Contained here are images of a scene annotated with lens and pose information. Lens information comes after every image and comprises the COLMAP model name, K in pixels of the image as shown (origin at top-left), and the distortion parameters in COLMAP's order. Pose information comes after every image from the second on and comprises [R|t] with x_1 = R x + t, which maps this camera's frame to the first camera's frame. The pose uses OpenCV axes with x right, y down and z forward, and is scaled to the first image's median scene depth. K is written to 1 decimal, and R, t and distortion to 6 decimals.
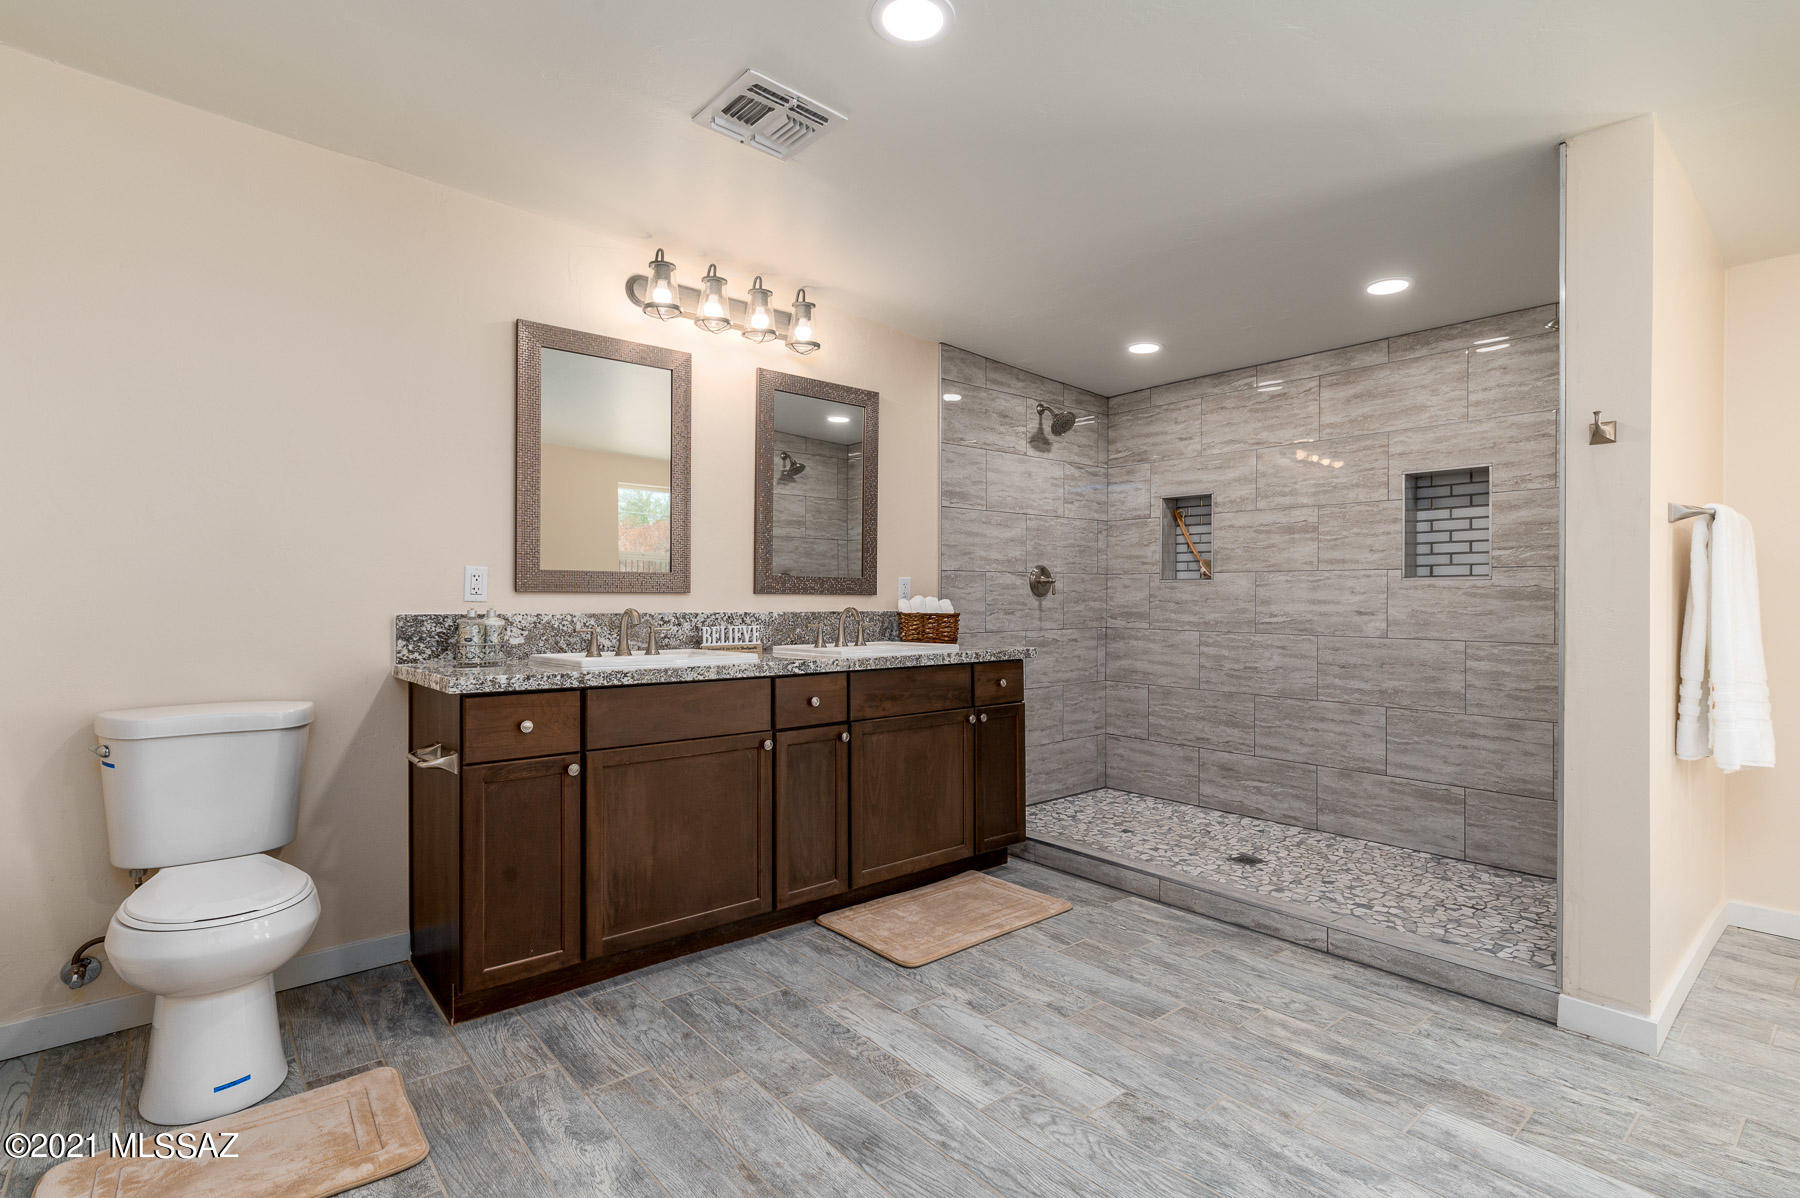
lens RADIAL K [[868.2, 0, 900.0], [0, 868.2, 599.0], [0, 0, 1]] dist [-0.000186, 0.000237]
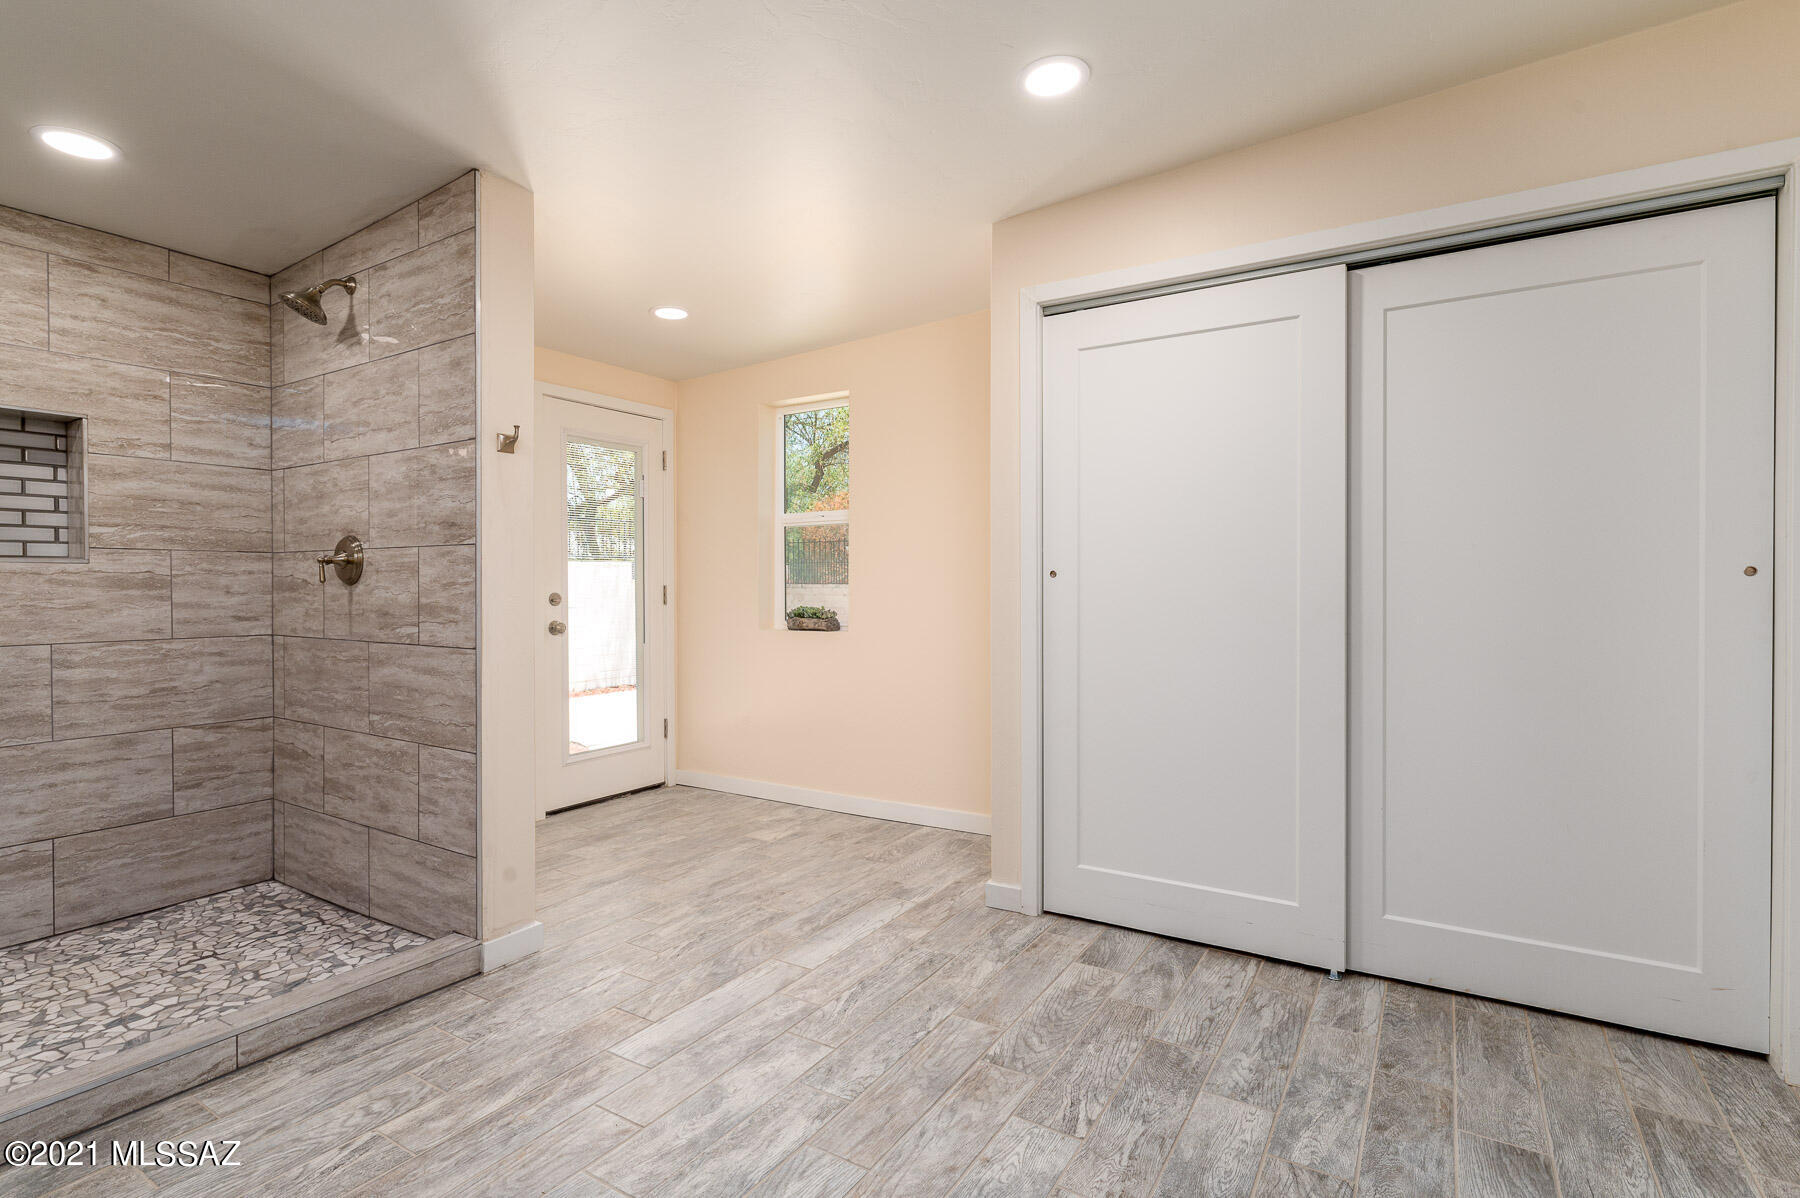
lens RADIAL K [[868.2, 0, 900.0], [0, 868.2, 599.0], [0, 0, 1]] dist [-0.000186, 0.000237]
pose [[-0.300616, -0.016481, 0.953603, -0.311792], [0.005270, 0.999807, 0.018941, -0.001137], [-0.953731, 0.010720, -0.300471, 0.574462]]
